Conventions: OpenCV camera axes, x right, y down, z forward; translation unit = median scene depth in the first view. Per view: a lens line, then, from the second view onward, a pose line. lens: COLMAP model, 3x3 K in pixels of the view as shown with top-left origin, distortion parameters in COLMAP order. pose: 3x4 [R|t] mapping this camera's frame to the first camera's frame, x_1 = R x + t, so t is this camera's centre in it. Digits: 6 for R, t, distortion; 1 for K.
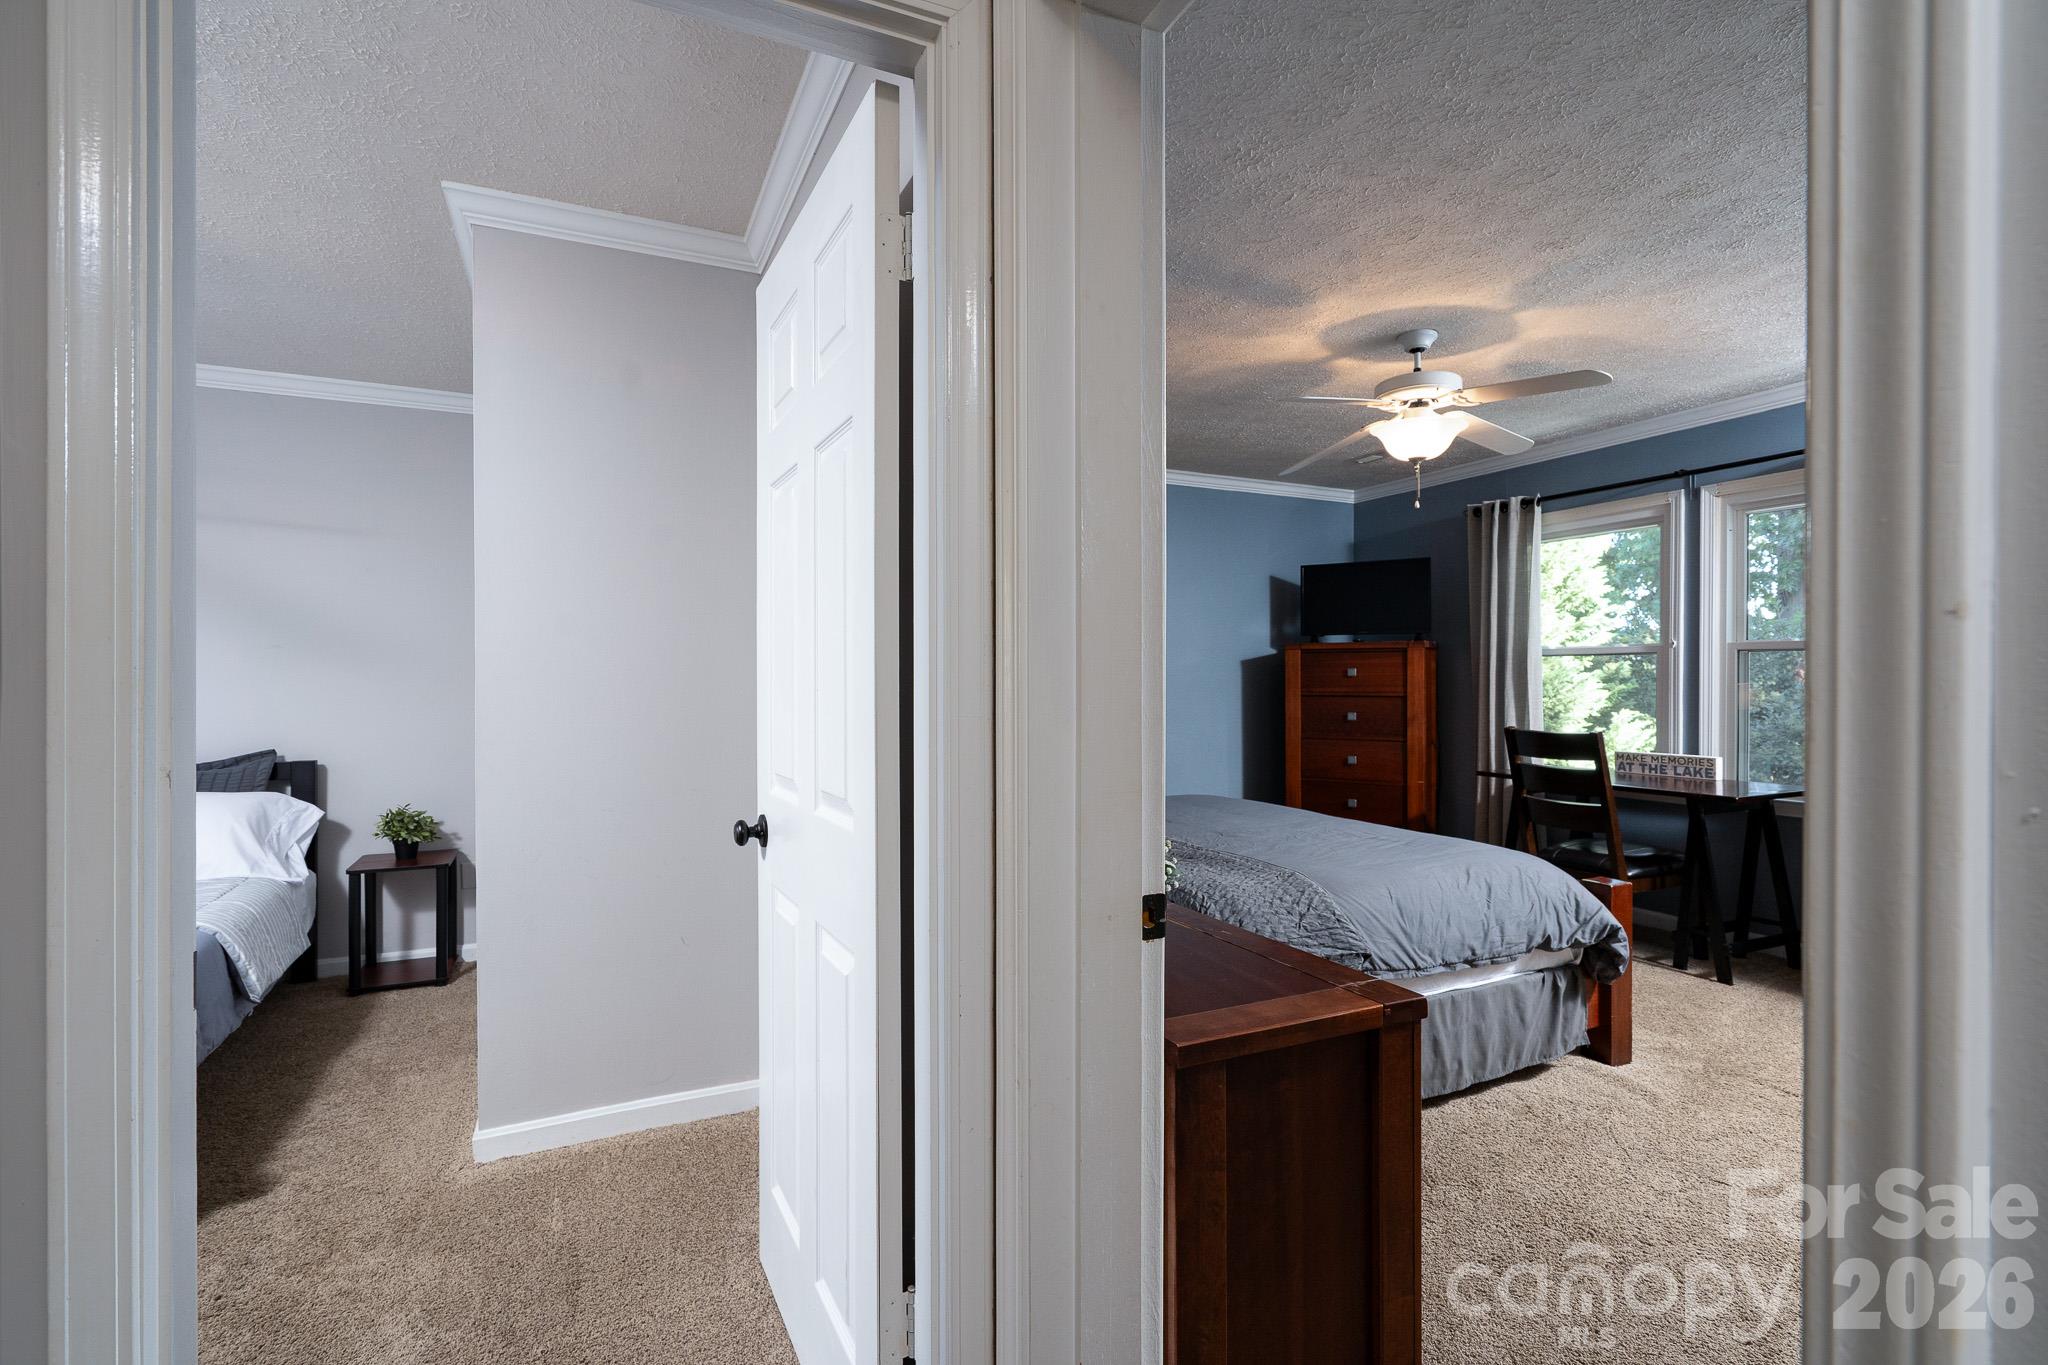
lens RADIAL K [[921.9, 0, 1020.9], [0, 921.9, 687.2], [0, 0, 1]] dist [0.003473, 0.000051]
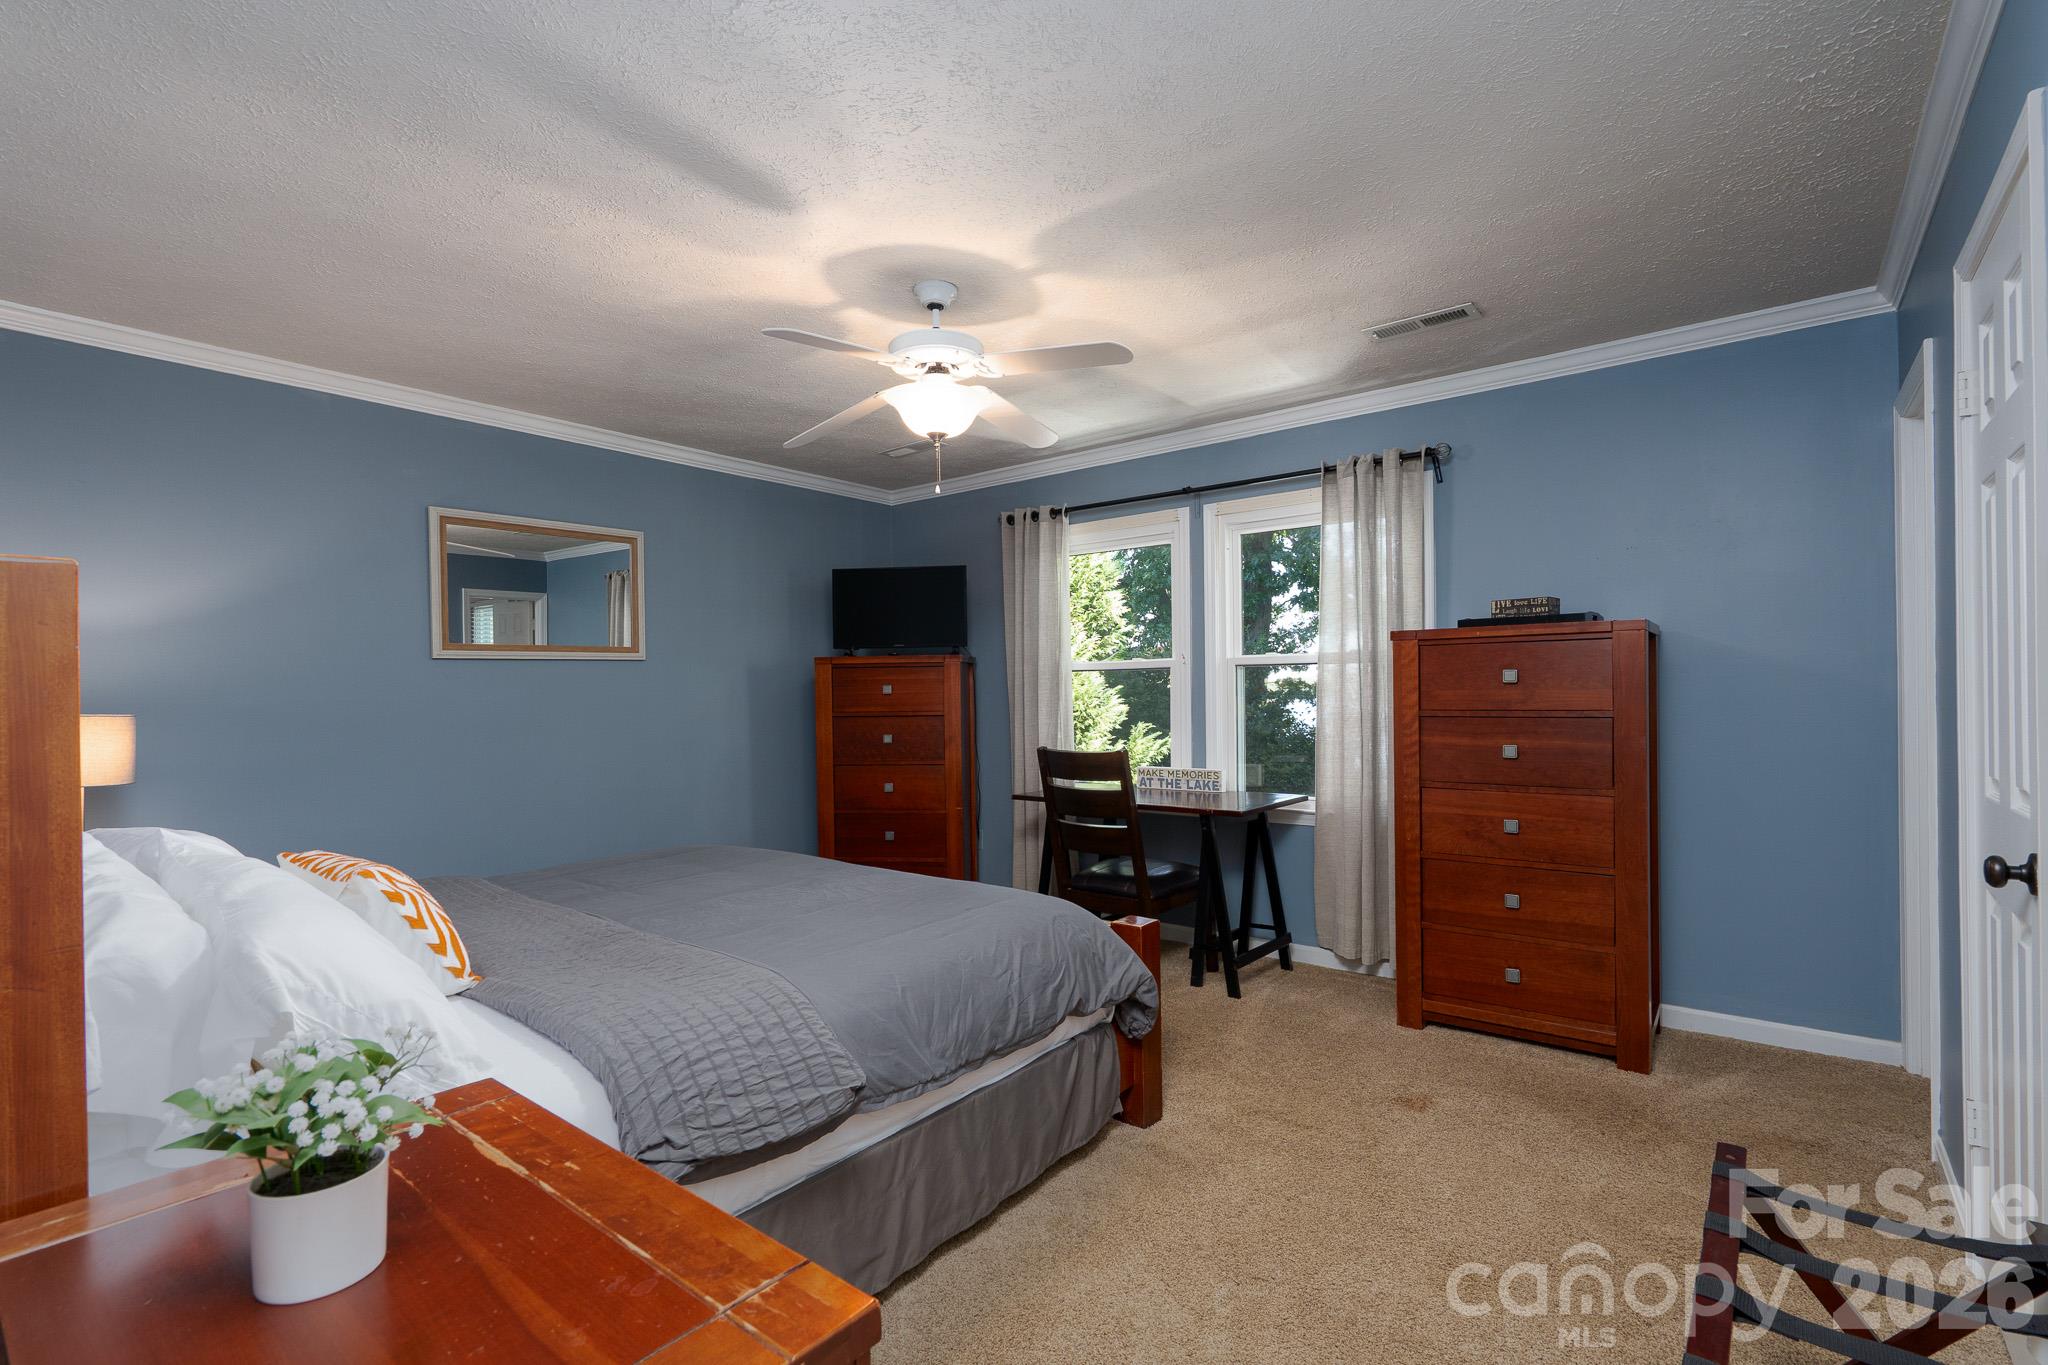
lens RADIAL K [[928.3, 0, 1016.7], [0, 928.3, 699.0], [0, 0, 1]] dist [-0.001365, -0.000125]
pose [[0.899911, -0.011517, 0.435922, 0.098187], [0.014558, 0.999887, -0.003637, -0.002270], [-0.435831, 0.009619, 0.899977, 0.166670]]
